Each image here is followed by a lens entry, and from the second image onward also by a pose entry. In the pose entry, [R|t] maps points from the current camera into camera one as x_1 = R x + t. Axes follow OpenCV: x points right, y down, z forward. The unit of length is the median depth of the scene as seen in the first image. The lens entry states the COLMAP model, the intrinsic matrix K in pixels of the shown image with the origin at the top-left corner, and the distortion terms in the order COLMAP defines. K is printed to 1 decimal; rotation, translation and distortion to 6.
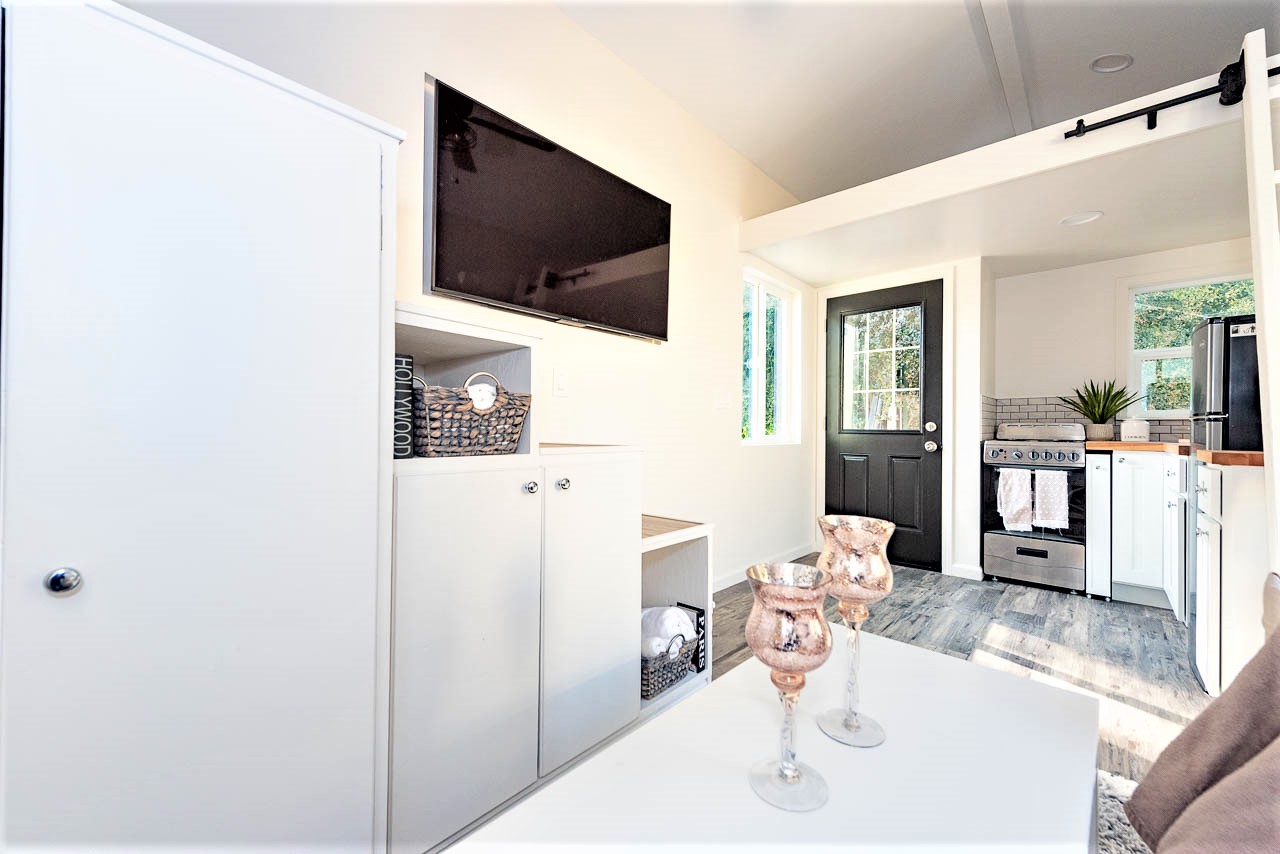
lens RADIAL K [[499.0, 0, 637.4], [0, 499.0, 426.0], [0, 0, 1]] dist [0.012757, -0.004827]
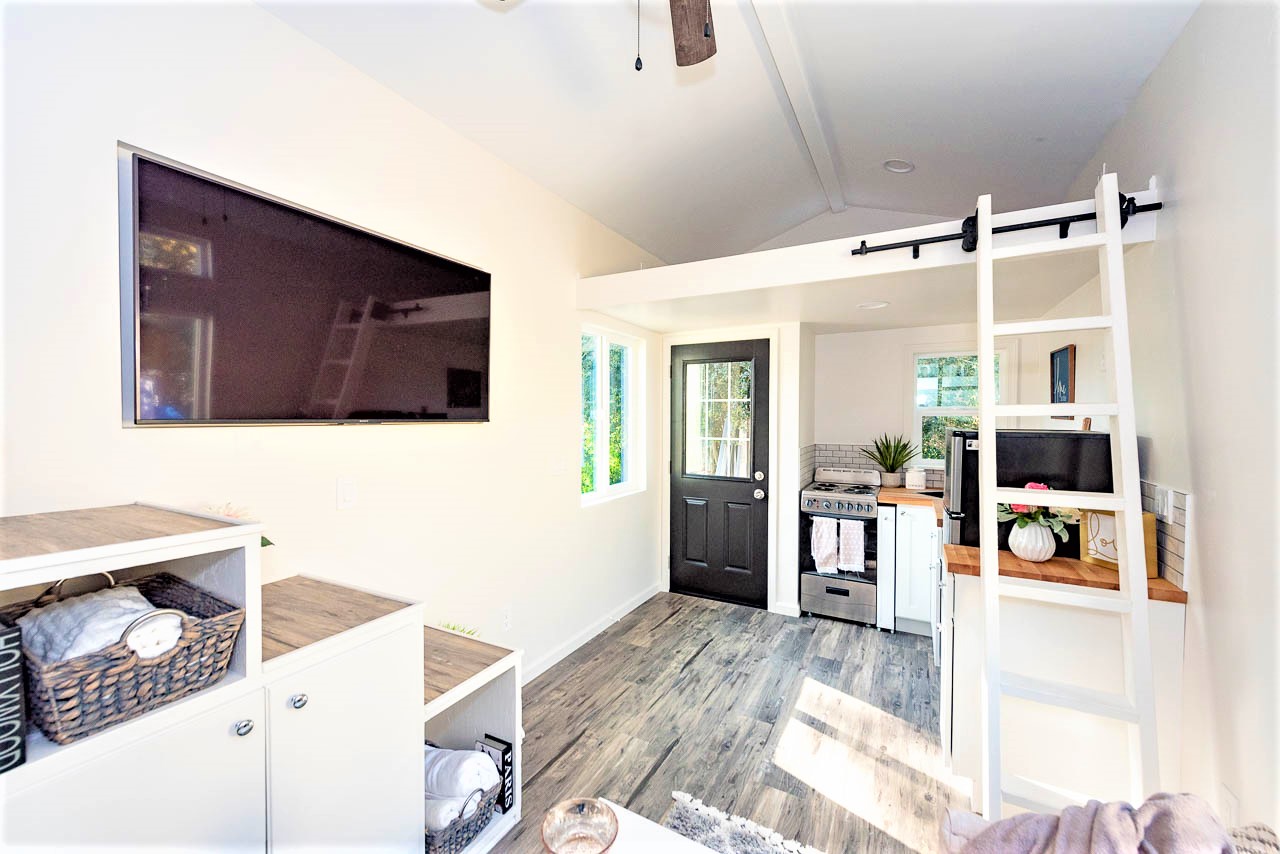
lens RADIAL K [[499.0, 0, 638.1], [0, 499.0, 425.5], [0, 0, 1]] dist [0.012757, -0.004827]
pose [[0.971419, -0.011215, 0.237107, 0.094416], [0.004509, 0.999575, 0.028804, -0.164490], [-0.237329, -0.026912, 0.971056, 0.027329]]
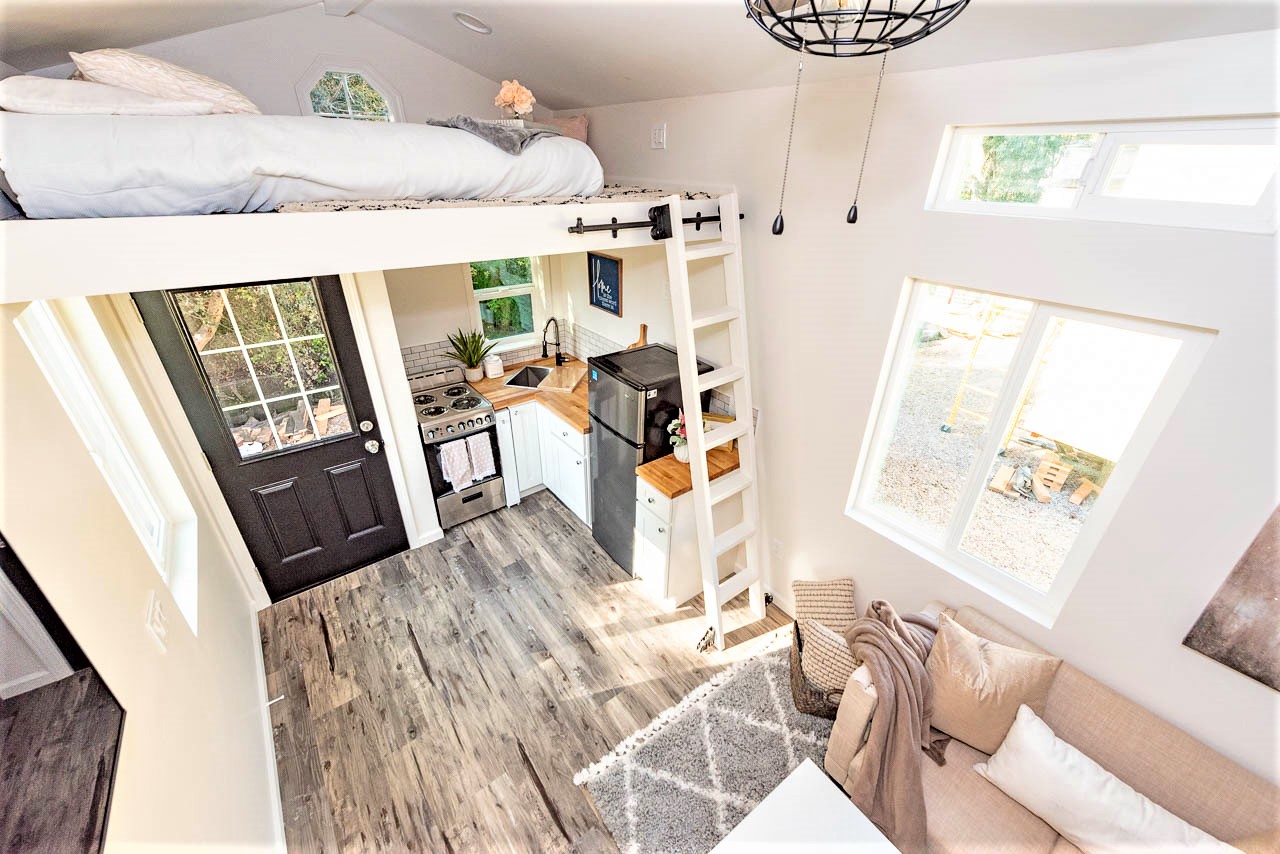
lens RADIAL K [[499.0, 0, 641.1], [0, 499.0, 426.0], [0, 0, 1]] dist [0.012757, -0.004827]
pose [[0.171807, -0.469761, 0.865914, -0.094556], [-0.019641, 0.877176, 0.479767, -0.500155], [-0.984935, -0.099435, 0.141479, 0.486931]]
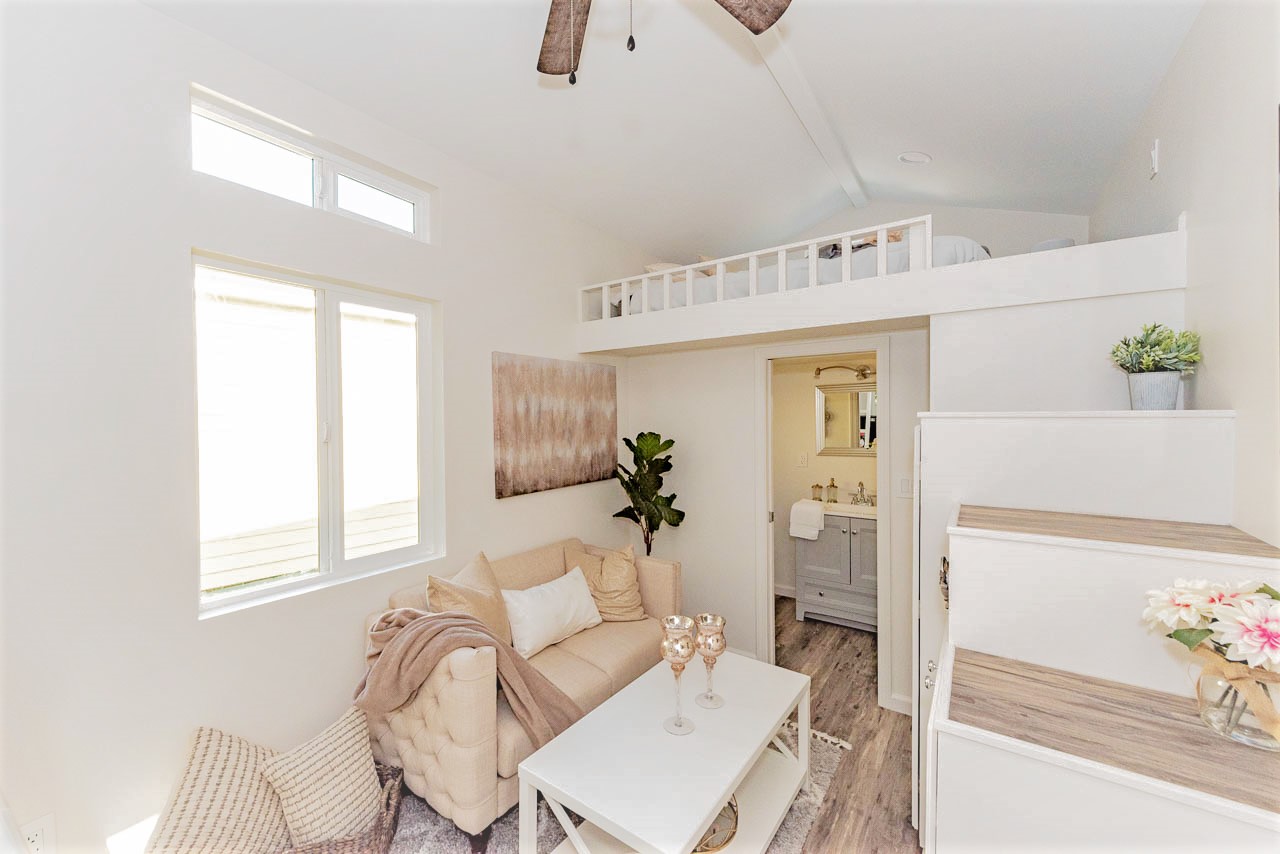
lens RADIAL K [[499.0, 0, 640.3], [0, 499.0, 424.7], [0, 0, 1]] dist [0.012757, -0.004827]
pose [[-0.990508, -0.007011, -0.137279, 0.247253], [-0.007528, 0.999966, 0.003249, -0.174899], [0.137252, 0.004251, -0.990527, 0.848251]]
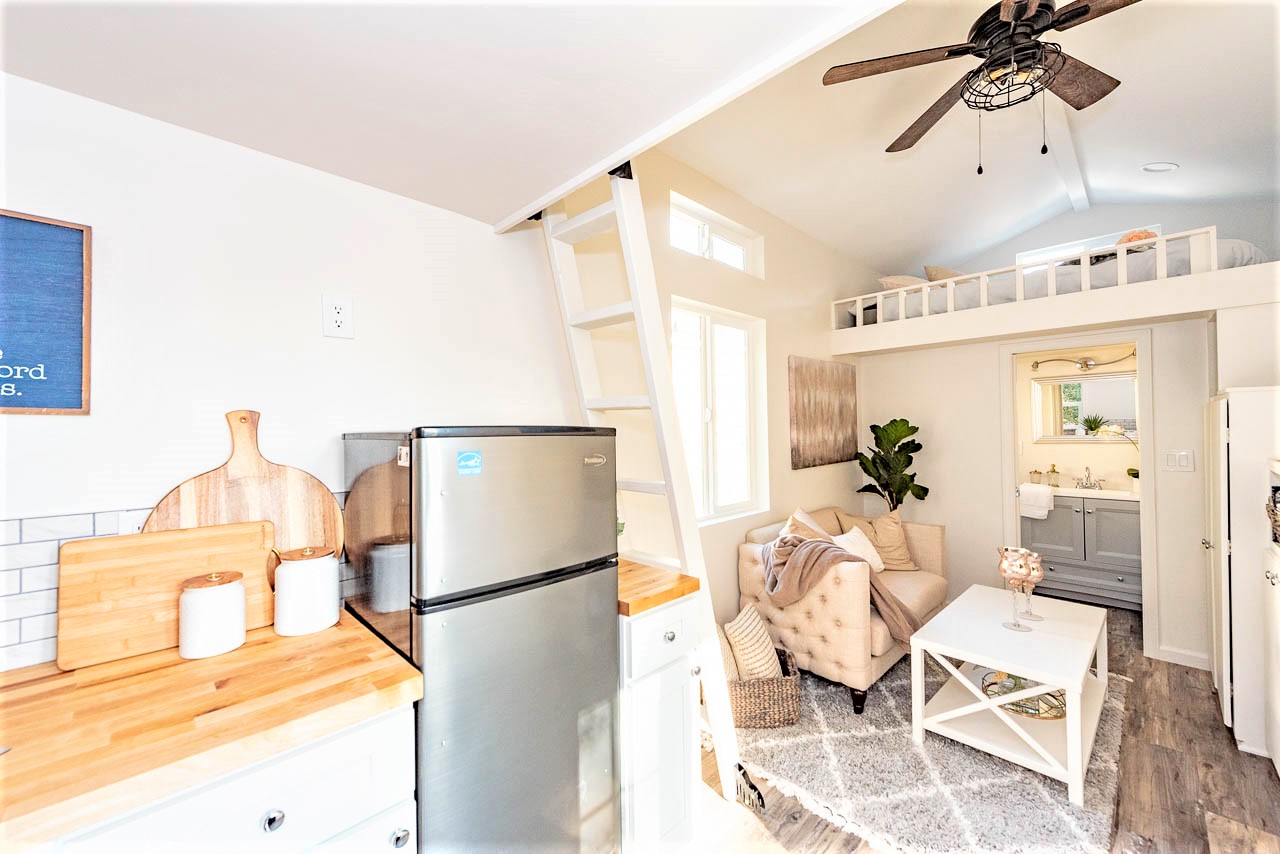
lens RADIAL K [[499.0, 0, 636.8], [0, 499.0, 425.0], [0, 0, 1]] dist [0.012757, -0.004827]
pose [[-0.998691, 0.002048, 0.051115, 0.663697], [0.001513, 0.999944, -0.010494, -0.130718], [-0.051134, -0.010403, -0.998638, 1.087928]]
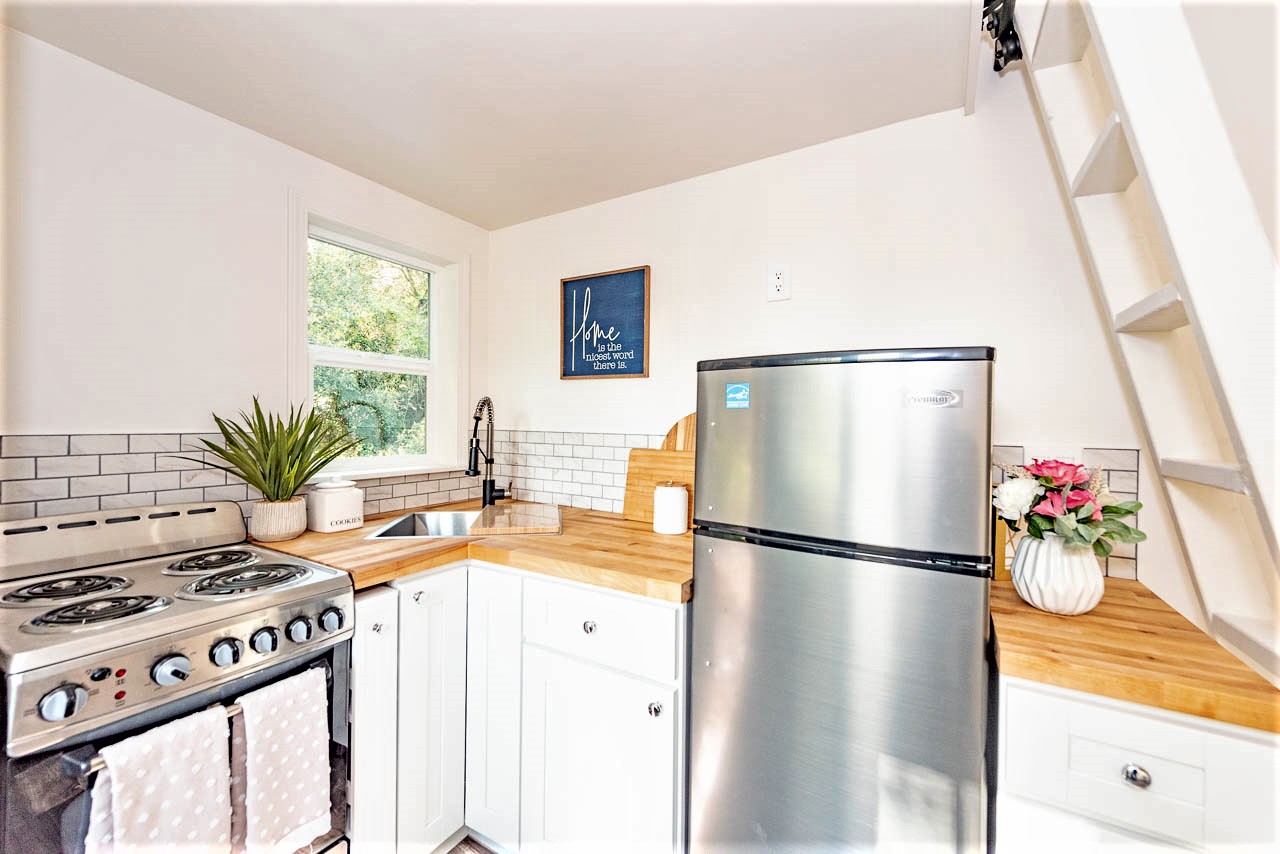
lens RADIAL K [[499.0, 0, 642.8], [0, 499.0, 426.6], [0, 0, 1]] dist [0.012757, -0.004827]
pose [[-0.200364, -0.016452, 0.979583, 0.473962], [-0.018705, 0.999741, 0.012965, -0.088791], [-0.979543, -0.015725, -0.200620, 0.866619]]
